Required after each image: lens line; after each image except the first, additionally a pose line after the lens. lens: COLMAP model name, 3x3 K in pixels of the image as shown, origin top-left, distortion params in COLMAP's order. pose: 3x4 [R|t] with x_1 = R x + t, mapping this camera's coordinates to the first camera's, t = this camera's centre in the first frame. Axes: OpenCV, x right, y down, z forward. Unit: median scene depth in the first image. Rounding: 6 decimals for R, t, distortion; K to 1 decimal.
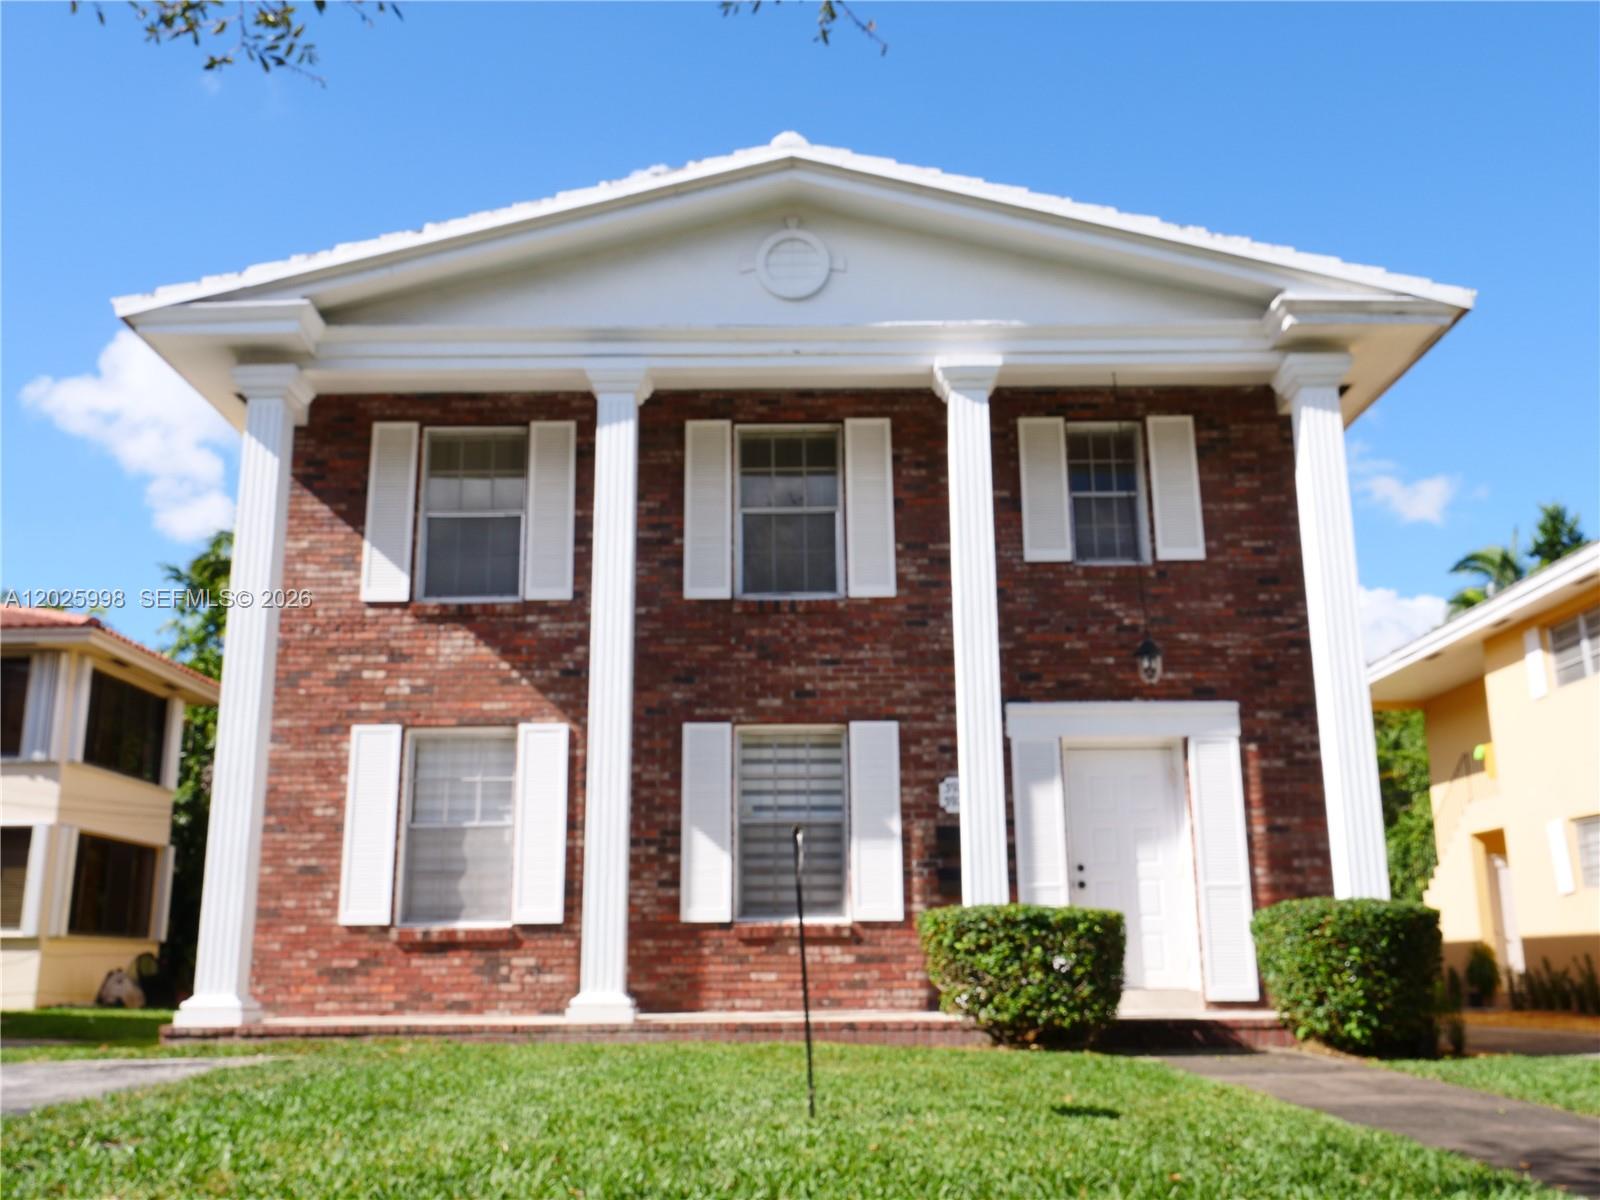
lens RADIAL K [[1511.4, 0, 801.2], [0, 1511.4, 601.1], [0, 0, 1]] dist [0.013697, 0.000000]
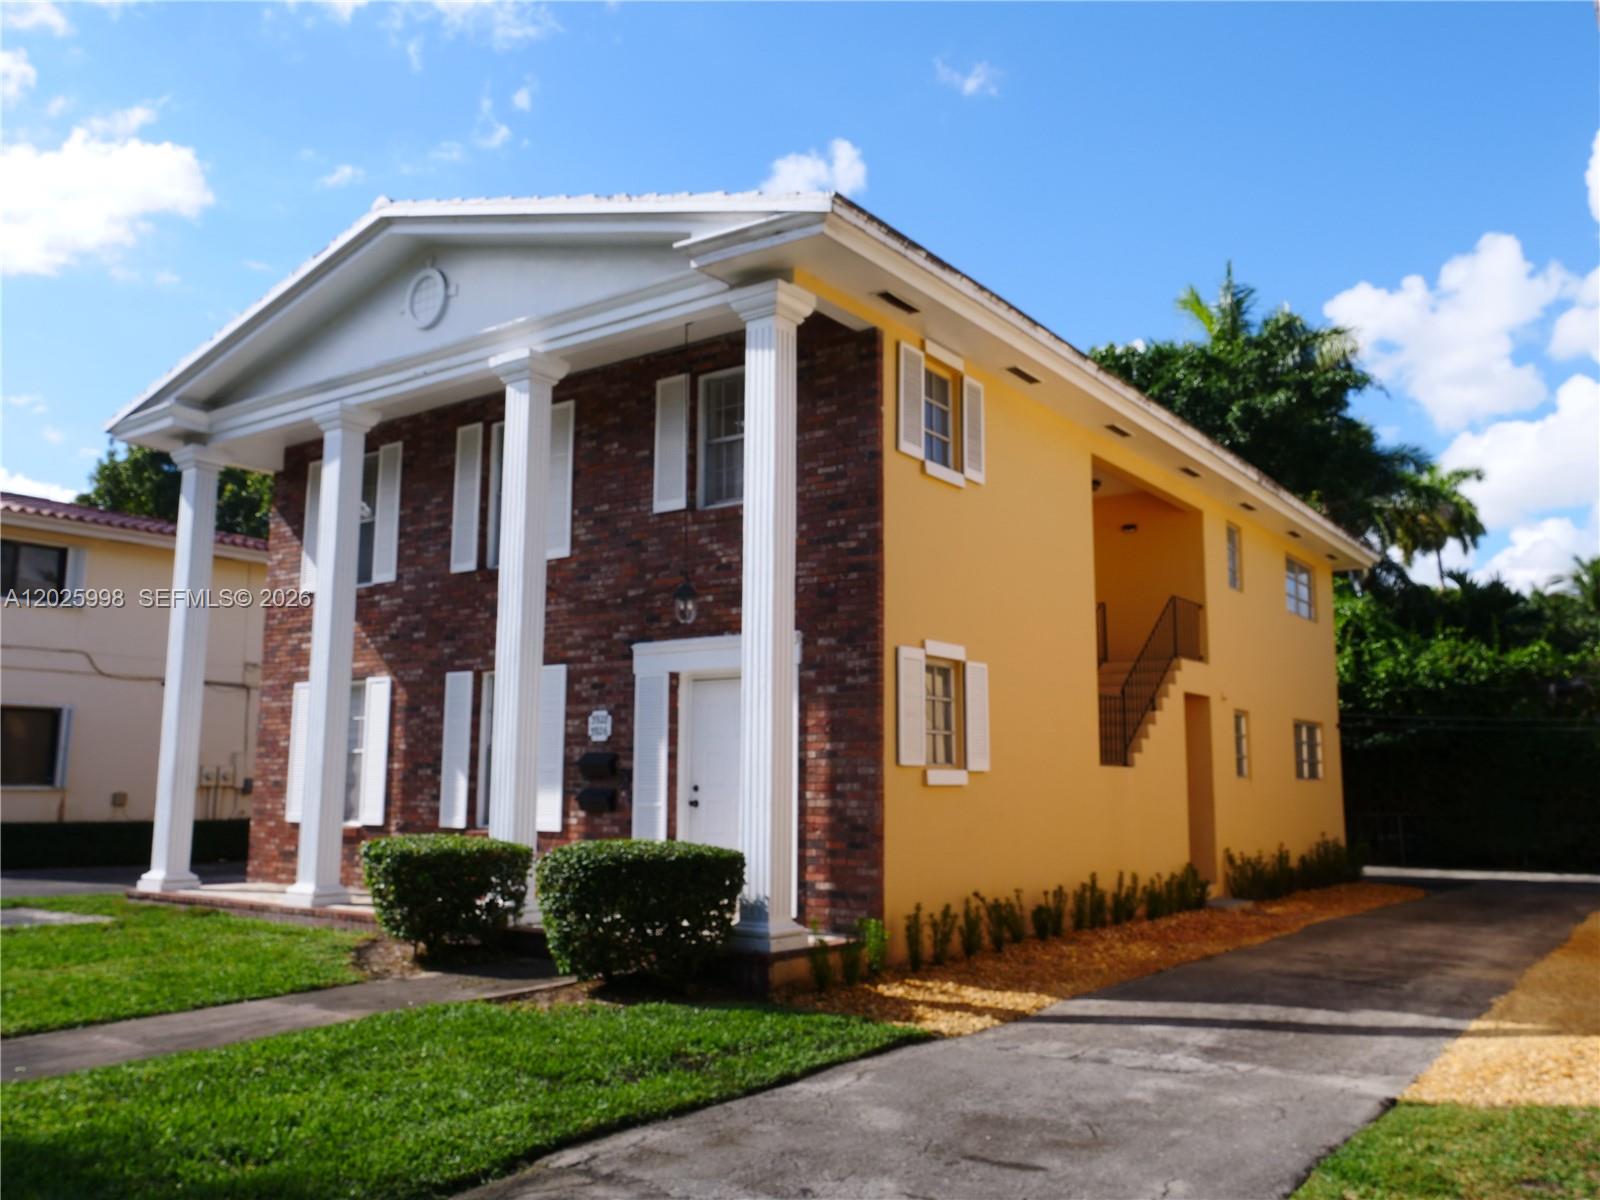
lens RADIAL K [[1295.0, 0, 800.7], [0, 1295.0, 596.6], [0, 0, 1]] dist [-0.012911, -0.002015]
pose [[0.813278, -0.073032, -0.577274, 0.793297], [0.129395, 0.989950, 0.057055, -0.006215], [0.567305, -0.121098, 0.814555, 0.286506]]
